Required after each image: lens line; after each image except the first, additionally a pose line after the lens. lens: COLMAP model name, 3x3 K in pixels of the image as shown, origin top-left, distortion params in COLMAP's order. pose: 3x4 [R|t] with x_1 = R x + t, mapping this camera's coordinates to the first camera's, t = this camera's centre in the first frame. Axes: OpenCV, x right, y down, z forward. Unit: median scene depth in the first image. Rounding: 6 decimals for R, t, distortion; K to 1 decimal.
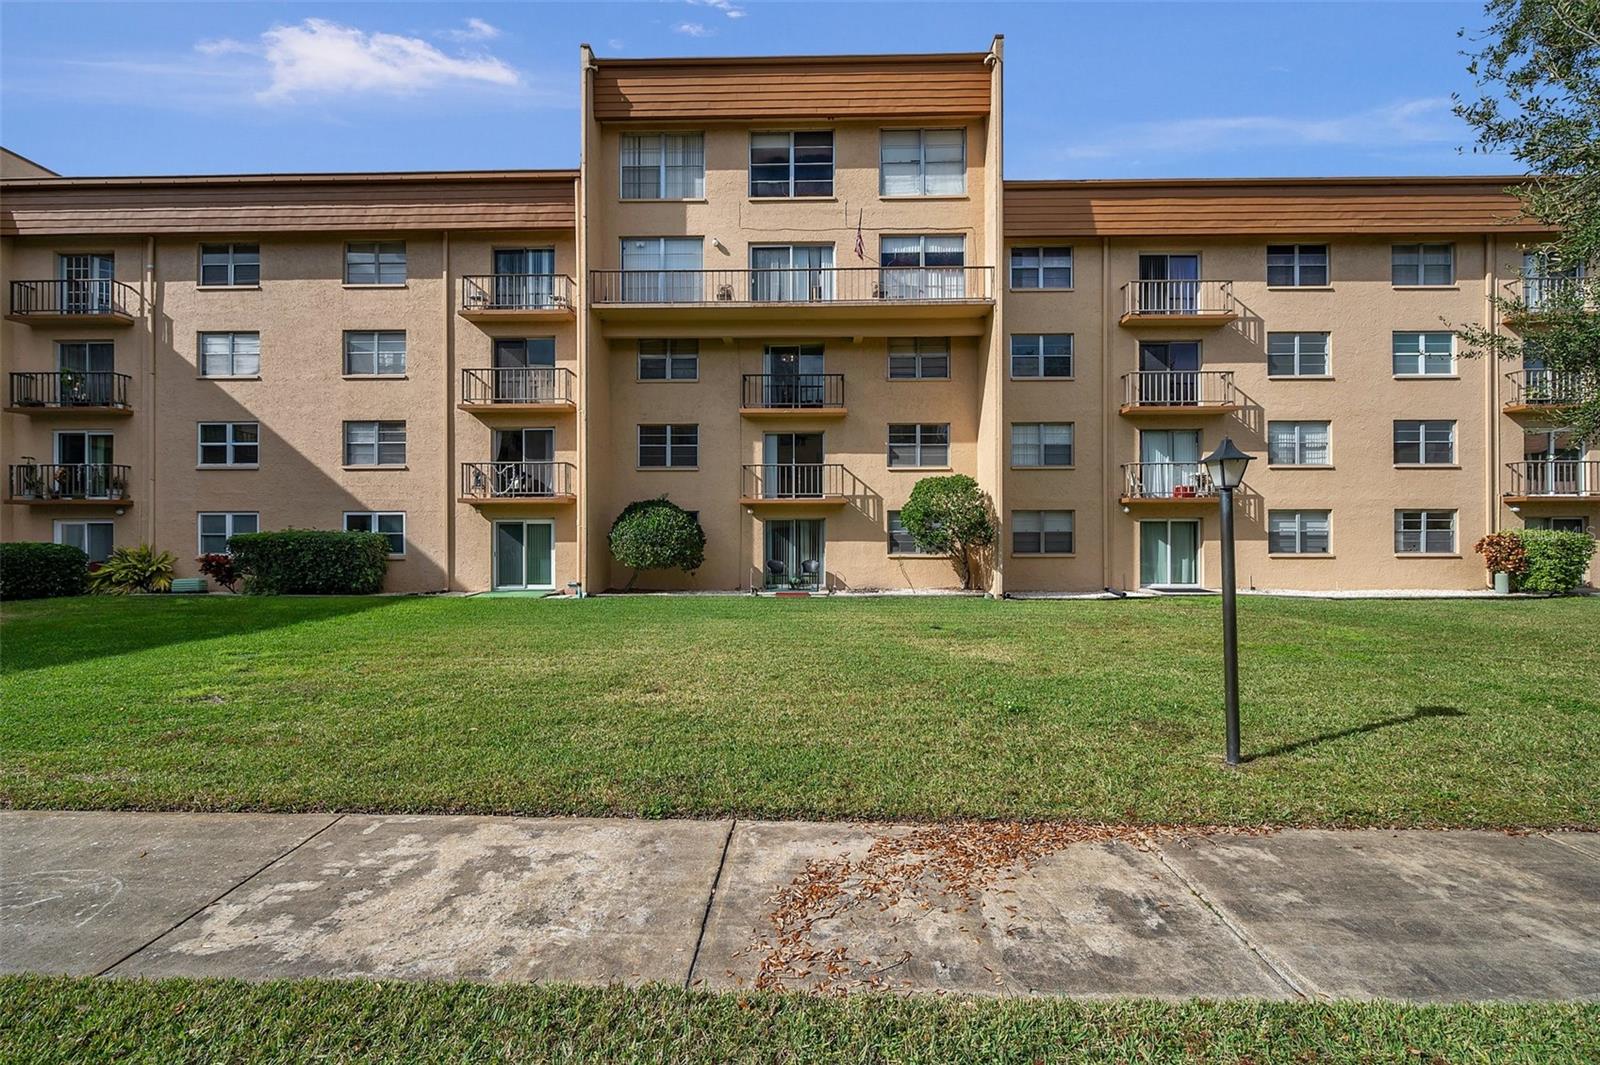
lens RADIAL K [[635.7, 0, 798.8], [0, 635.7, 530.7], [0, 0, 1]] dist [-0.000813, -0.000127]
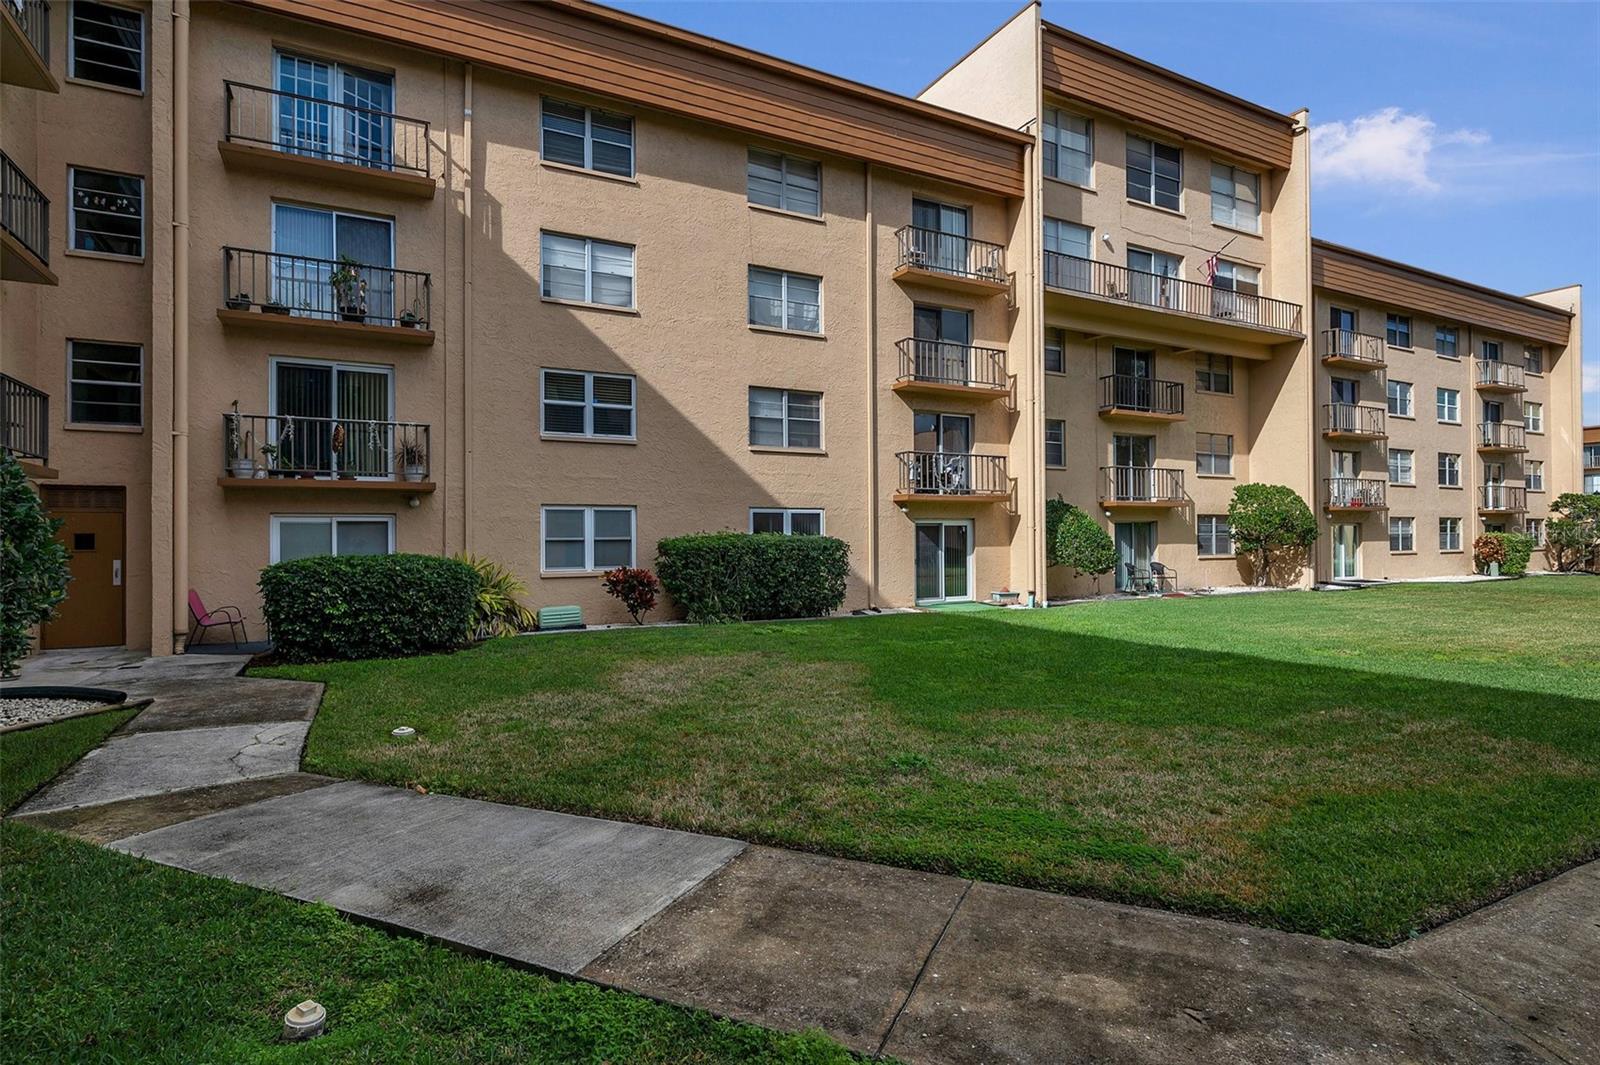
lens RADIAL K [[825.2, 0, 801.5], [0, 825.2, 533.5], [0, 0, 1]] dist [-0.001871, -0.001378]
pose [[0.871142, -0.000162, 0.491030, -1.136680], [0.003813, 0.999972, -0.006435, 0.006696], [-0.491016, 0.007478, 0.871119, 0.130493]]
